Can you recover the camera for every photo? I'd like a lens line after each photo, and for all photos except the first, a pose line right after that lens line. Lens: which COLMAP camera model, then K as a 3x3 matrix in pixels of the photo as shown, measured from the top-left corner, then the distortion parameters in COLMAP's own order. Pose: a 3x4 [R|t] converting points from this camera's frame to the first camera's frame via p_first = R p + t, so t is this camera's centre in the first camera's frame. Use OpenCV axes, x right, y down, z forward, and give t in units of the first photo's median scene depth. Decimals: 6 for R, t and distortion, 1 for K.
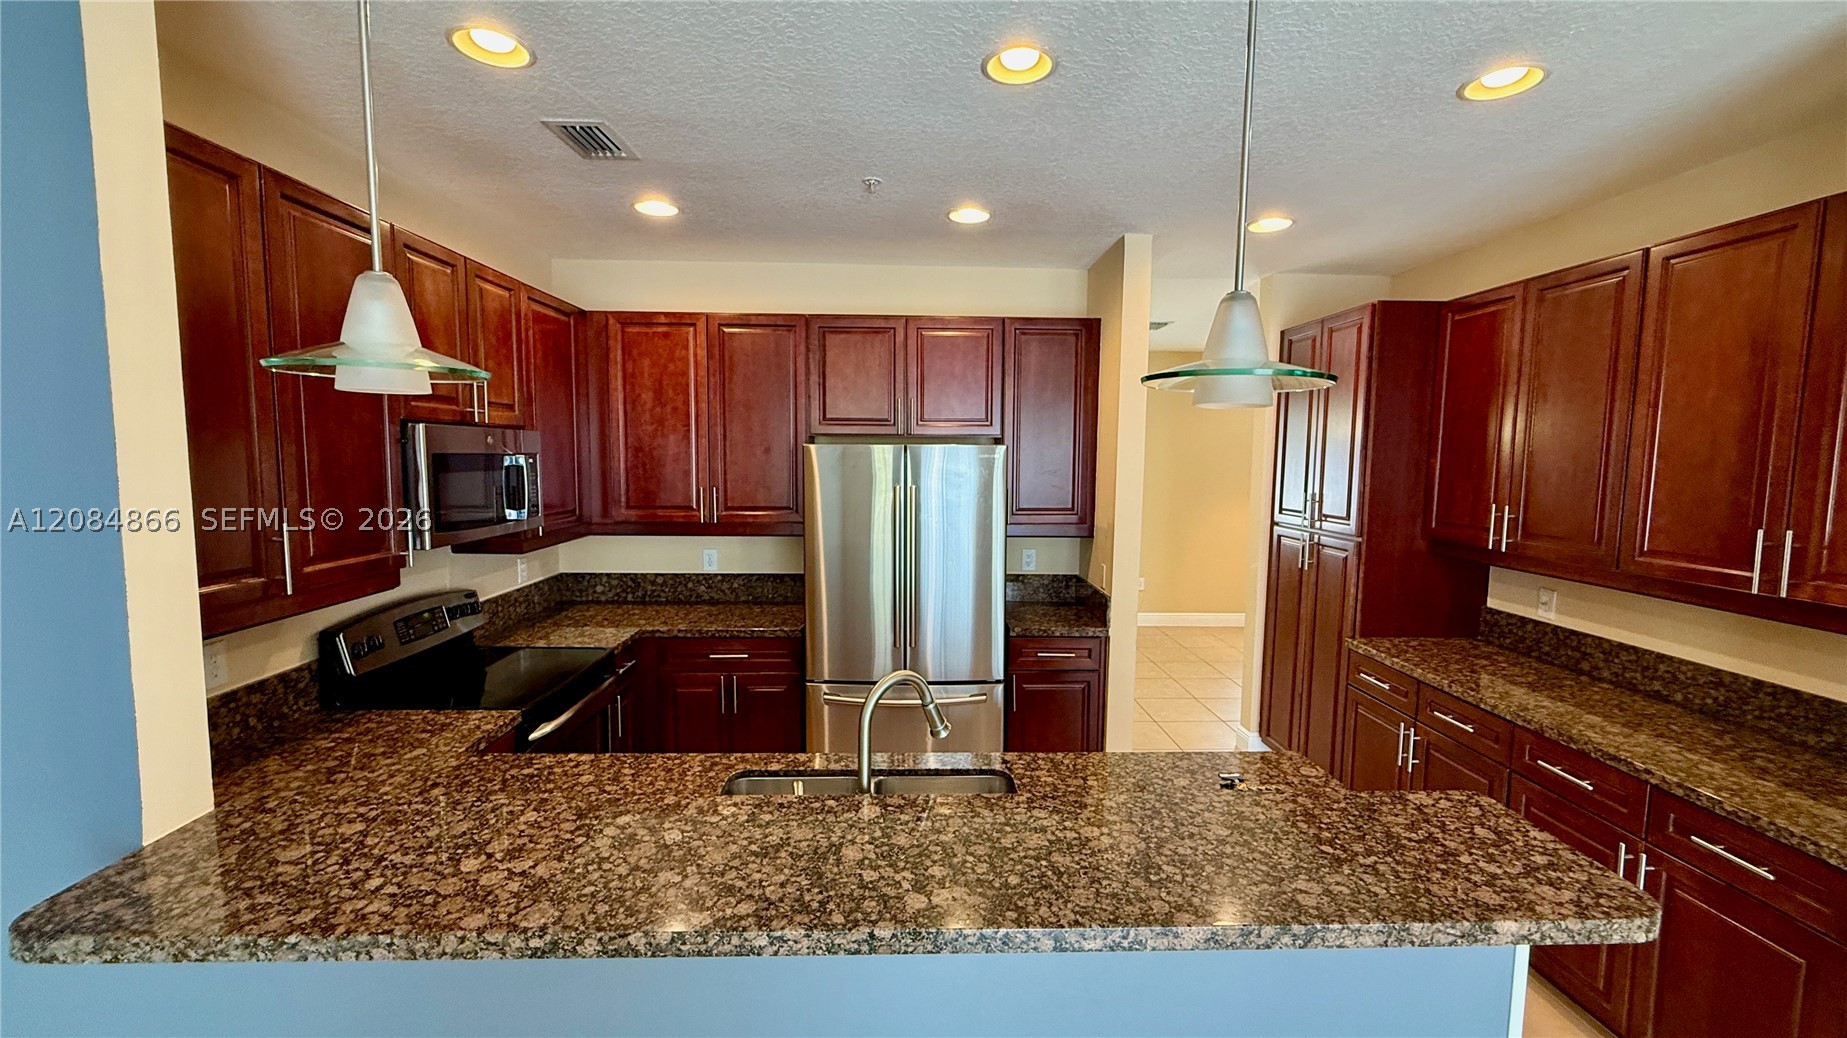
lens RADIAL K [[730.3, 0, 924.1], [0, 730.3, 516.2], [0, 0, 1]] dist [0.001132, -0.000138]
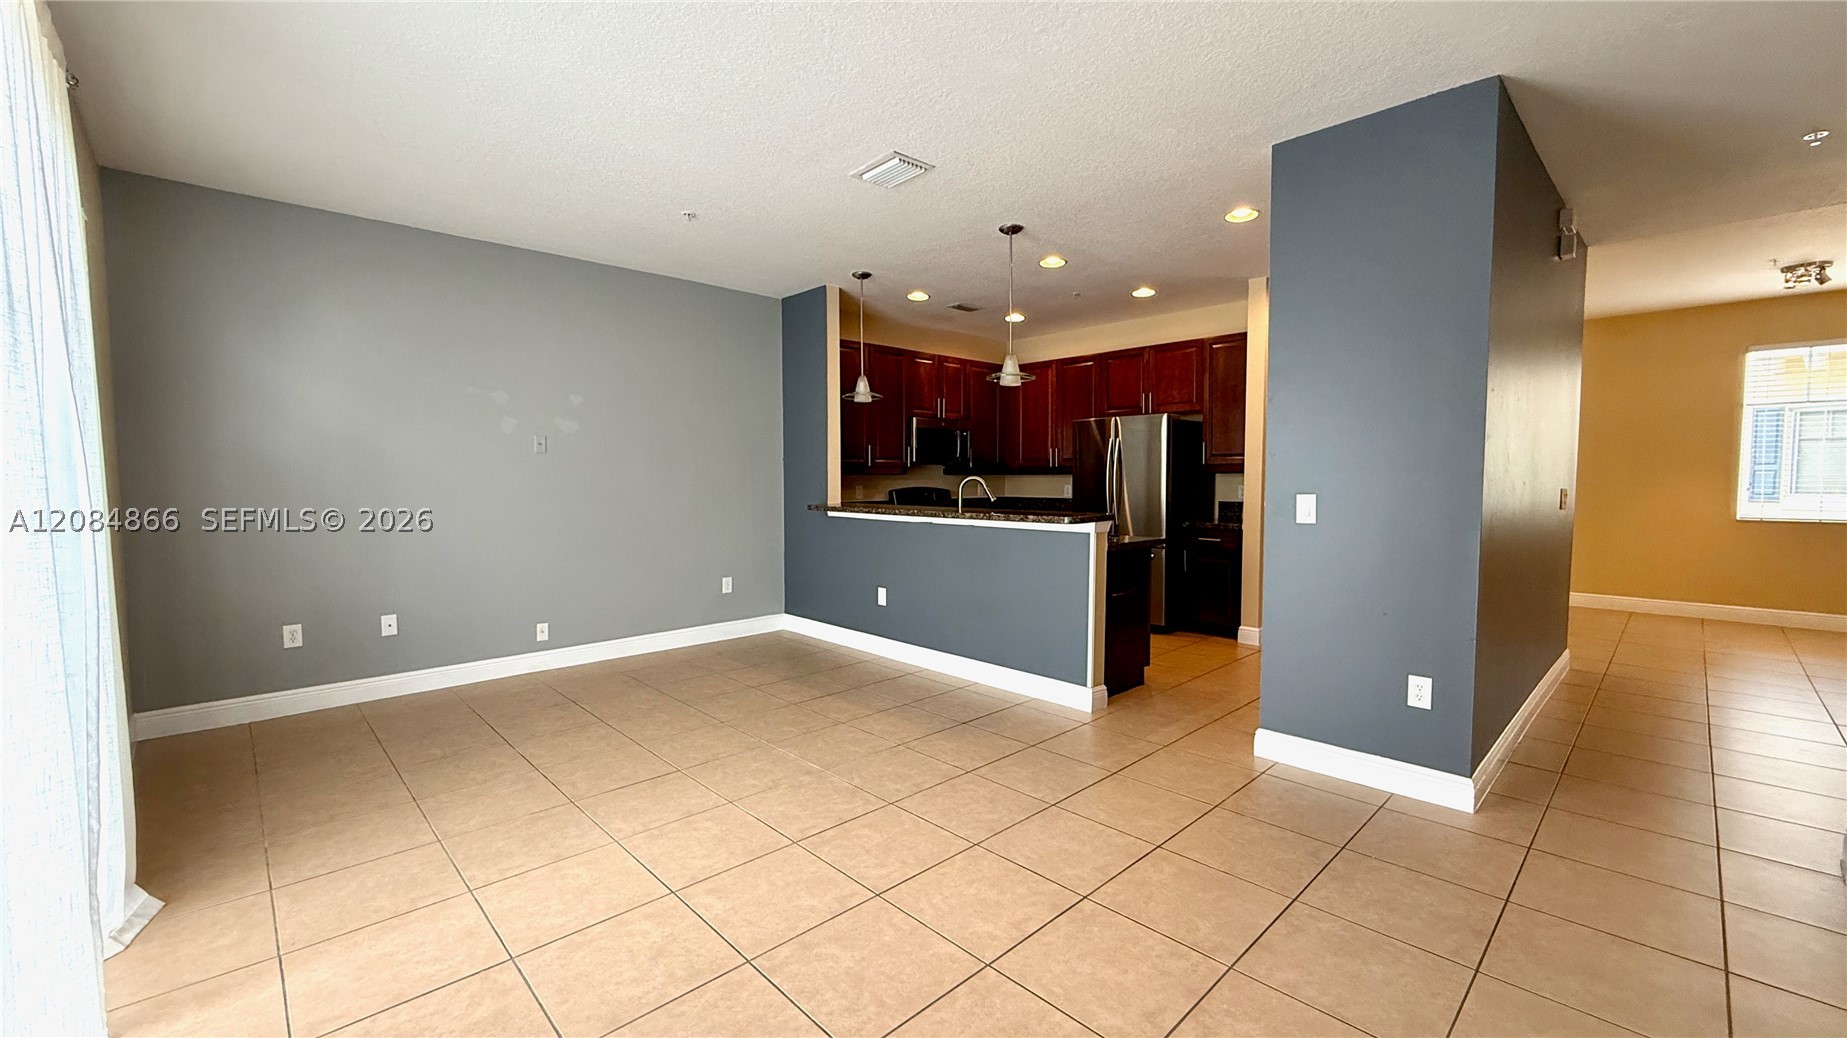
lens RADIAL K [[730.3, 0, 924.1], [0, 730.3, 516.2], [0, 0, 1]] dist [0.001132, -0.000138]
pose [[0.671287, 0.029692, -0.740603, 1.503221], [-0.054337, 0.998480, -0.009221, 0.291443], [0.739203, 0.046432, 0.671880, -0.908786]]
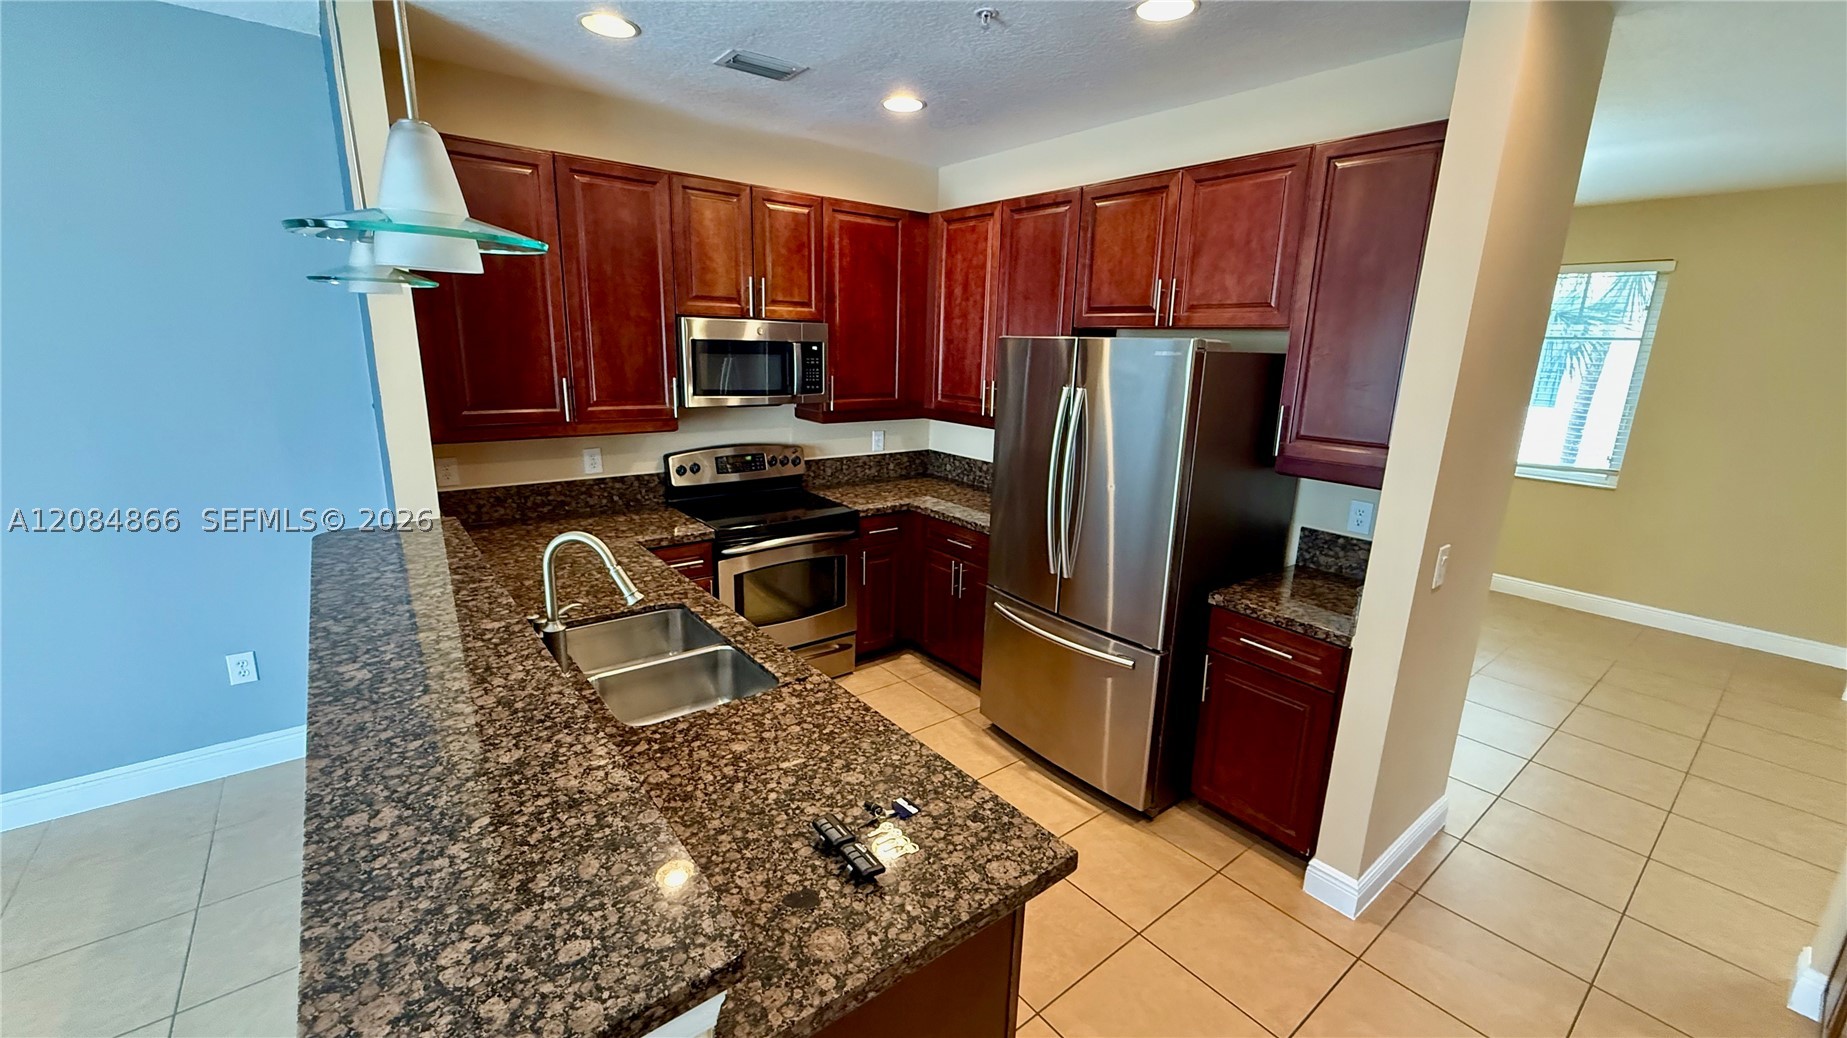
lens RADIAL K [[730.3, 0, 924.1], [0, 730.3, 516.2], [0, 0, 1]] dist [0.001132, -0.000138]
pose [[0.597409, 0.194734, -0.777934, 0.782896], [-0.091883, 0.980302, 0.174830, -0.039367], [0.796656, -0.032966, 0.603534, 0.502364]]
